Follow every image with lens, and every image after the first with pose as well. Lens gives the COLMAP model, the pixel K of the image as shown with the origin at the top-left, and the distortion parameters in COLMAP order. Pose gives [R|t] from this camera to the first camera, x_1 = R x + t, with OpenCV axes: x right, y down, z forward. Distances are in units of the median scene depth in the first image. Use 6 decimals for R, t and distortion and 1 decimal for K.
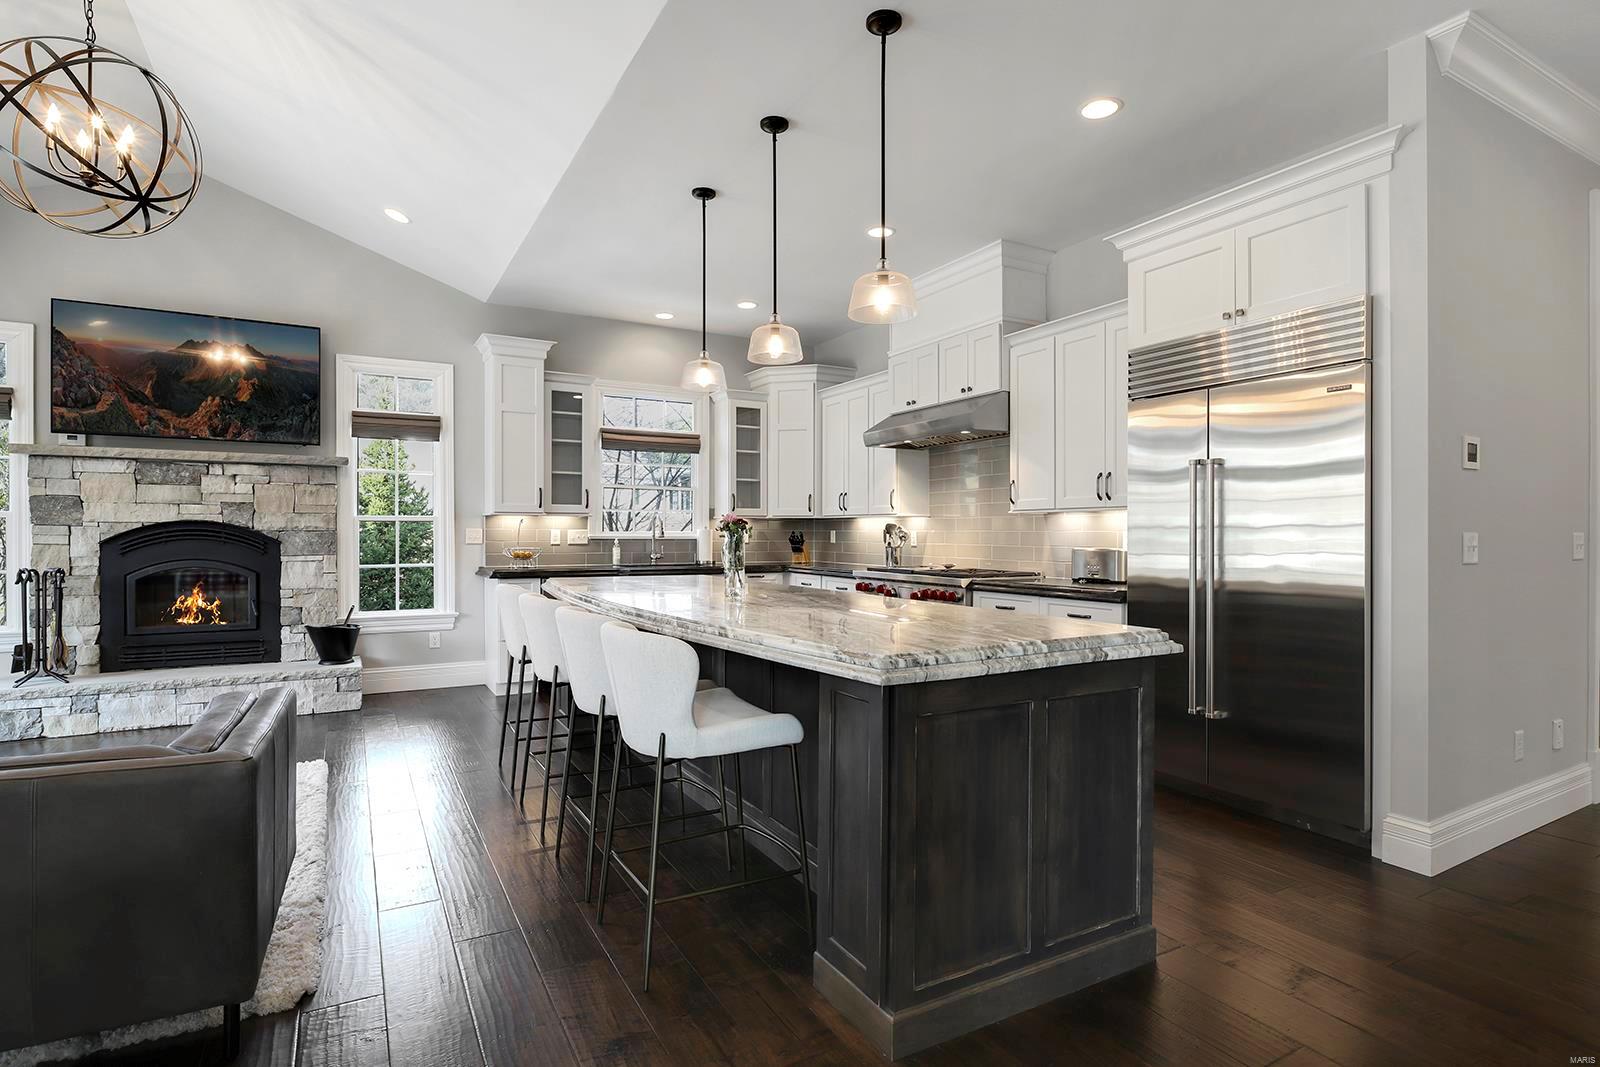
lens RADIAL K [[808.3, 0, 803.2], [0, 808.3, 538.4], [0, 0, 1]] dist [-0.006561, -0.004401]
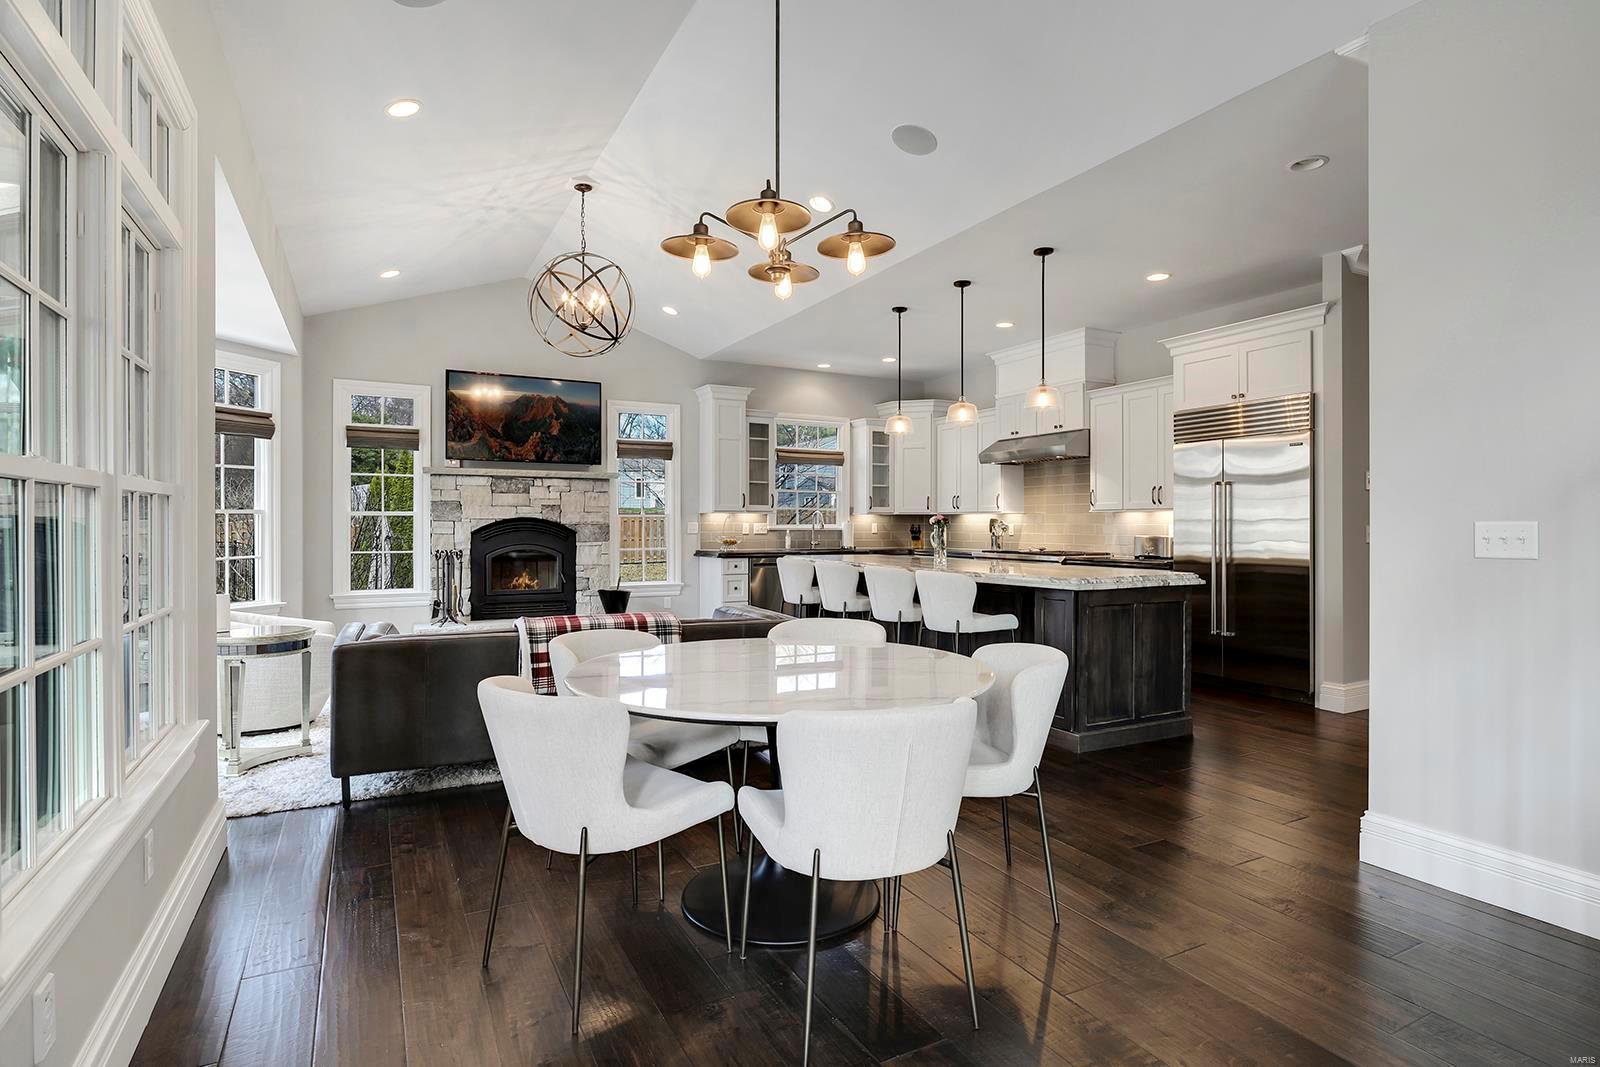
lens RADIAL K [[808.3, 0, 812.1], [0, 808.3, 530.9], [0, 0, 1]] dist [-0.006561, -0.004401]
pose [[0.999716, -0.000880, -0.023801, -0.202241], [0.000910, 0.999999, 0.001261, 0.000535], [0.023800, -0.001282, 0.999716, -0.452348]]
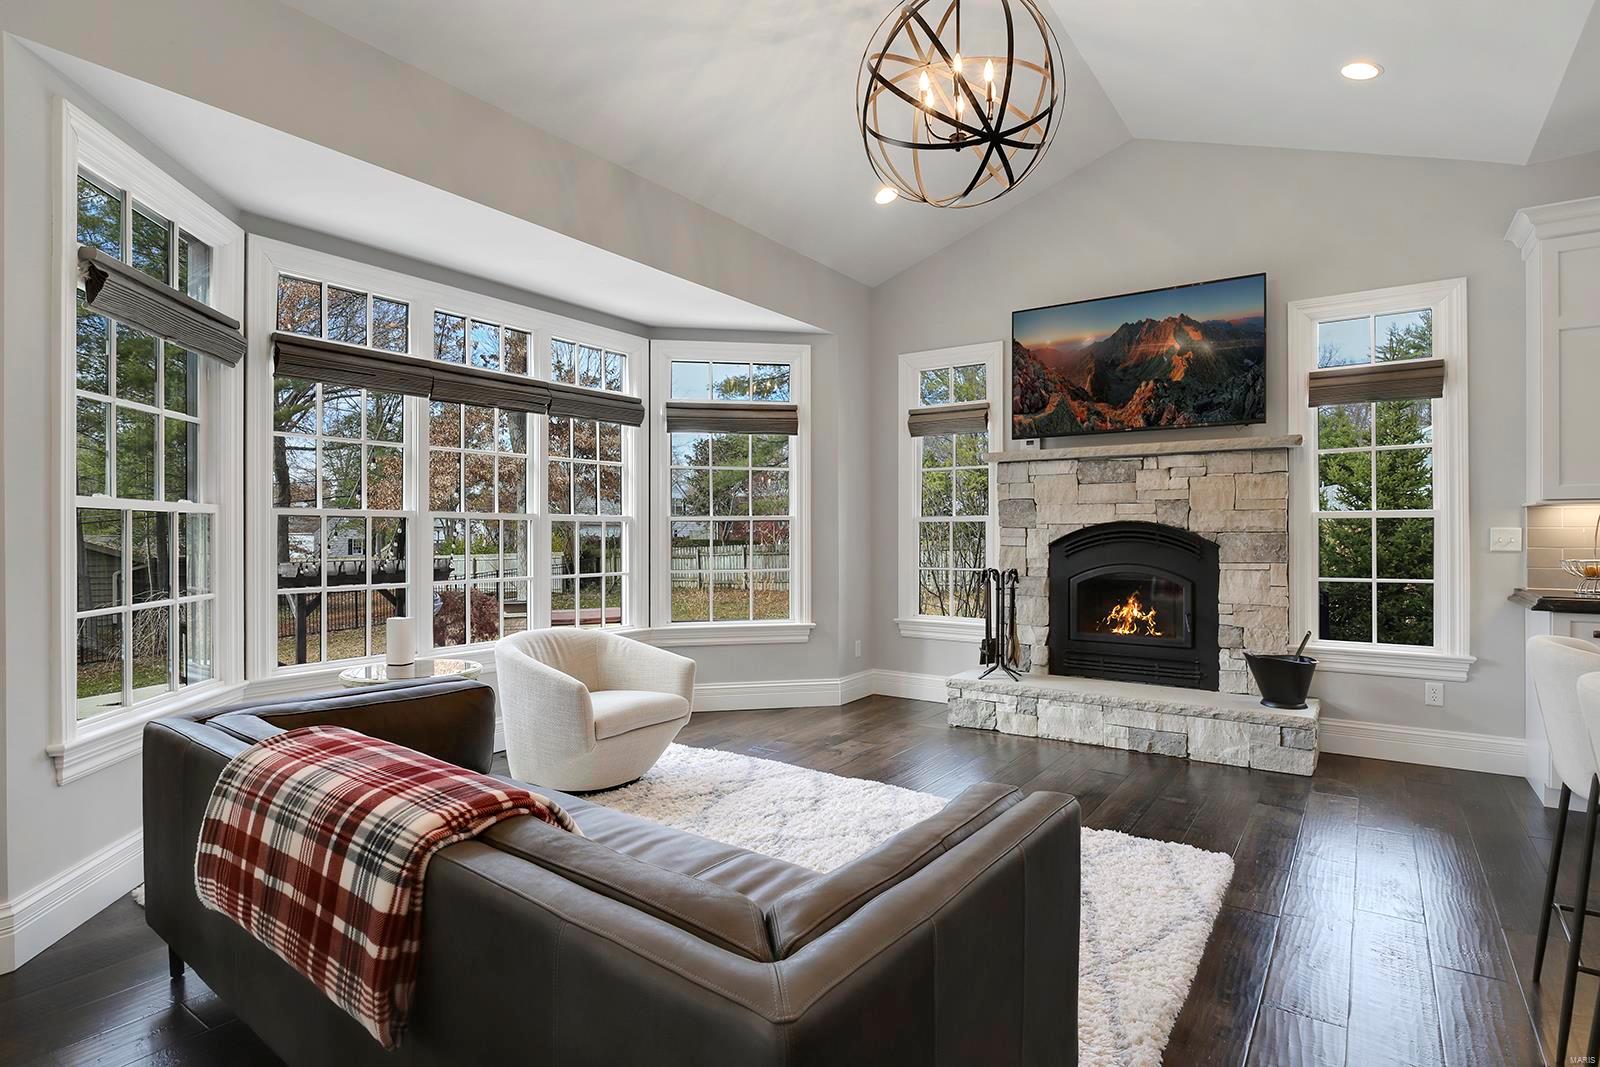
lens RADIAL K [[808.3, 0, 811.4], [0, 808.3, 534.6], [0, 0, 1]] dist [-0.006561, -0.004401]
pose [[0.431202, -0.001572, -0.902254, -0.089397], [-0.004644, 0.999981, -0.003962, -0.001673], [0.902244, 0.005898, 0.431186, 0.282272]]
